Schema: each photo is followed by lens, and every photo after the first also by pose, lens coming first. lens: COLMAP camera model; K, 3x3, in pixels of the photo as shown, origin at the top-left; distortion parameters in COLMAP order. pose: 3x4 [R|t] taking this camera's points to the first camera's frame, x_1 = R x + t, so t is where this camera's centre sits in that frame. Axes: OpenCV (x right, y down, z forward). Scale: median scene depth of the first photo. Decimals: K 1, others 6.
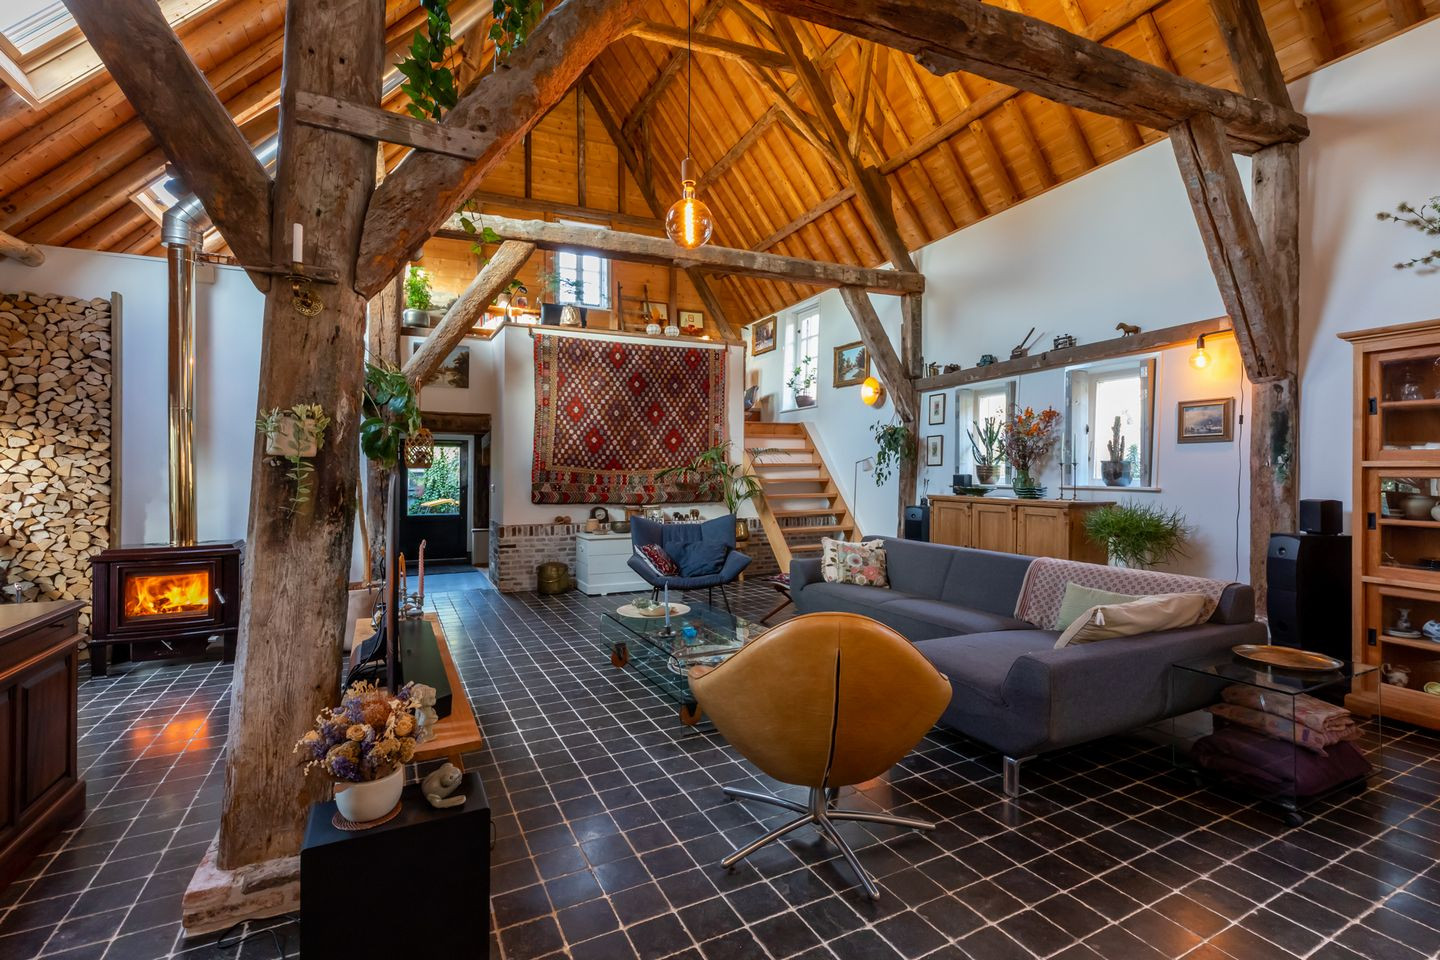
lens RADIAL K [[653.0, 0, 722.8], [0, 653.0, 462.5], [0, 0, 1]] dist [0.004594, 0.000553]
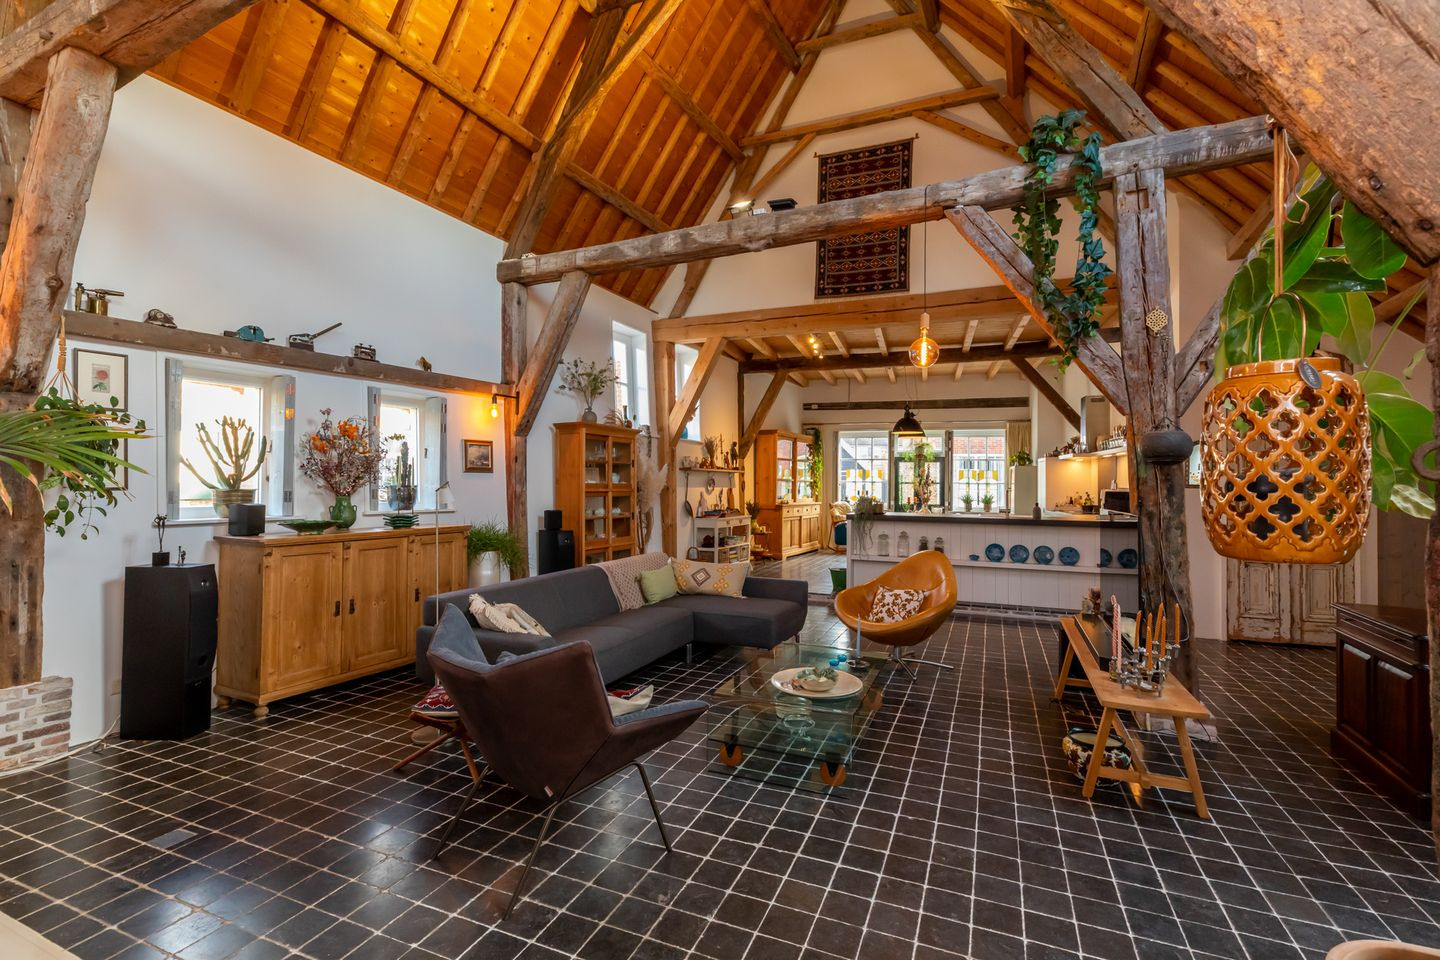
lens RADIAL K [[646.9, 0, 722.1], [0, 646.9, 484.7], [0, 0, 1]] dist [0.003126, 0.000010]
pose [[-0.640310, -0.010692, 0.768042, -0.382800], [-0.021263, 0.999767, -0.003808, -0.007782], [-0.767822, -0.018769, -0.640388, 0.957341]]
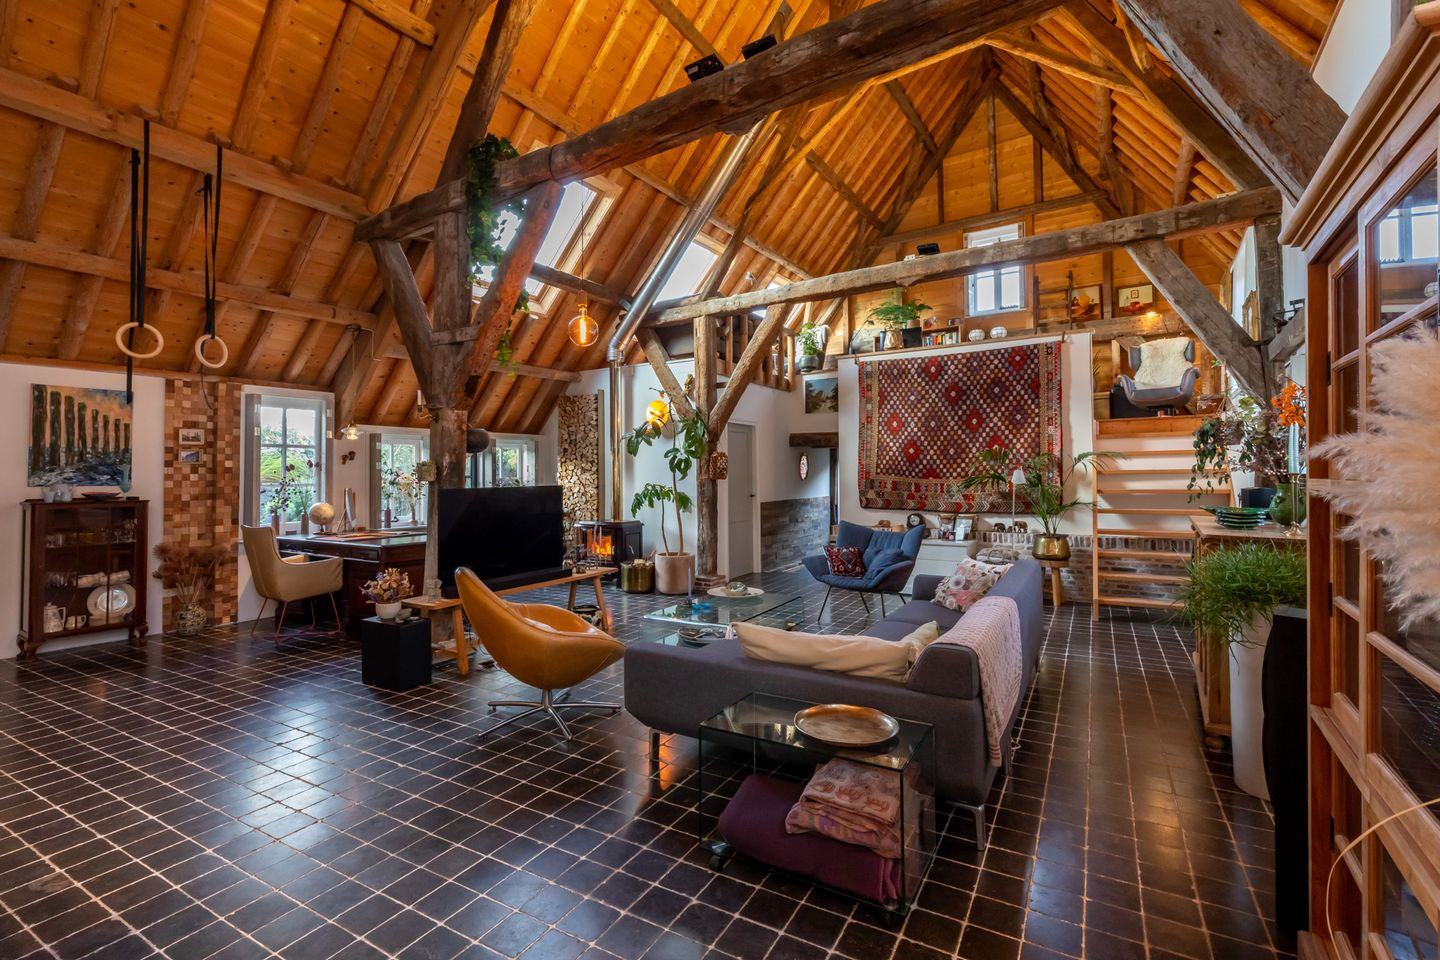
lens RADIAL K [[650.9, 0, 721.8], [0, 650.9, 457.3], [0, 0, 1]] dist [0.004443, 0.000815]
pose [[0.539470, -0.026283, -0.841595, 0.576298], [0.017548, 0.999647, -0.019970, -0.008496], [0.841822, -0.003995, 0.539741, 0.170564]]
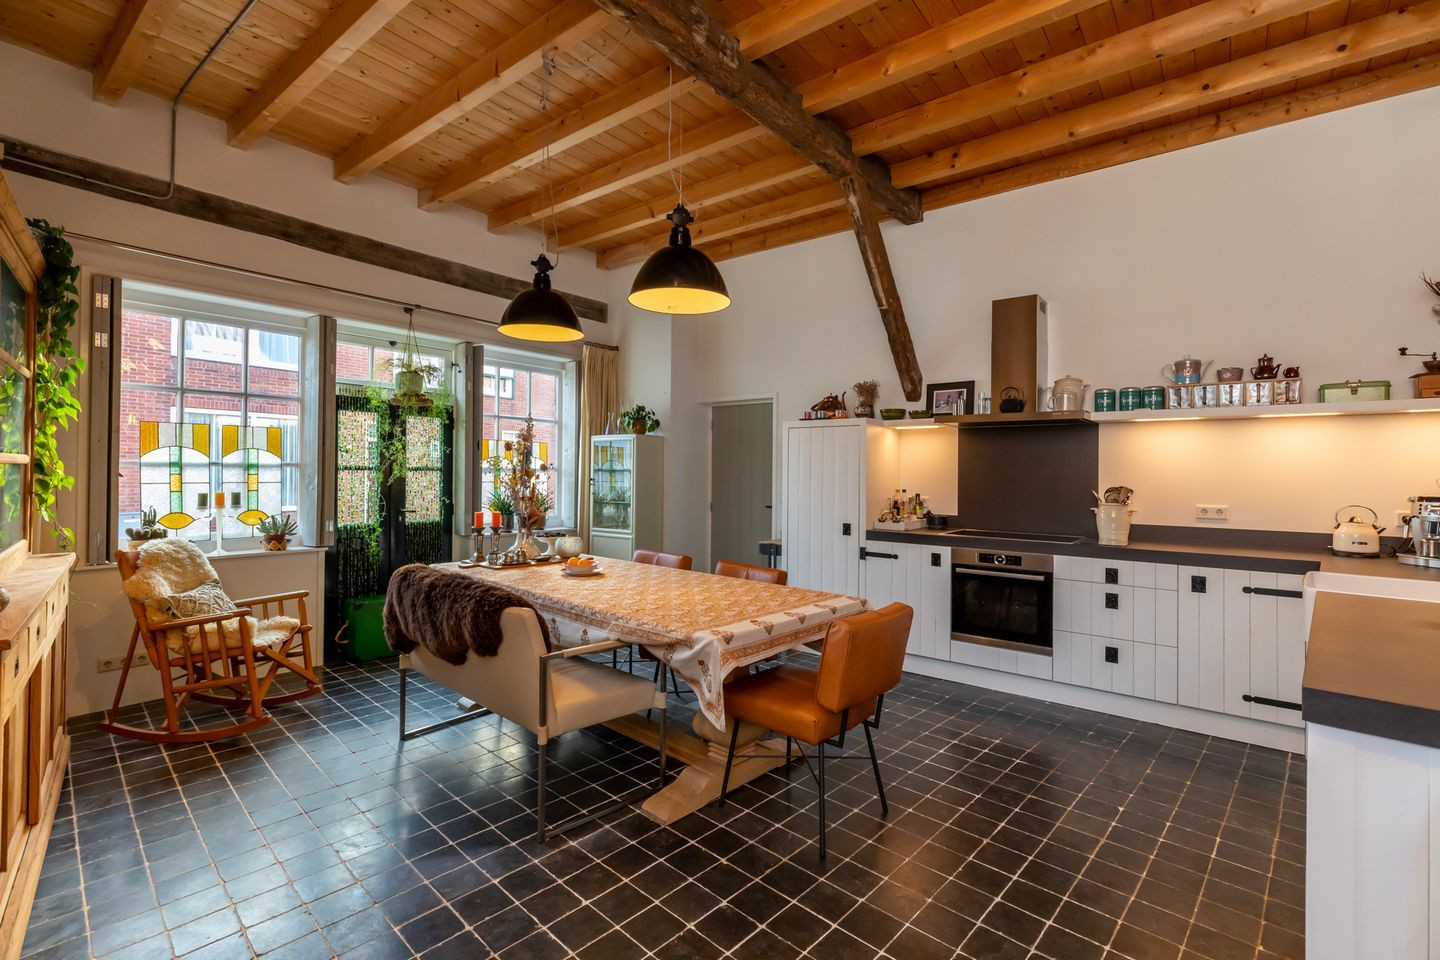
lens RADIAL K [[643.9, 0, 722.5], [0, 643.9, 467.2], [0, 0, 1]] dist [0.004053, -0.000044]
pose [[-0.945158, -0.013427, -0.326337, 0.603351], [-0.008226, 0.999816, -0.017314, -0.023980], [0.326510, -0.013680, -0.945095, 0.092158]]
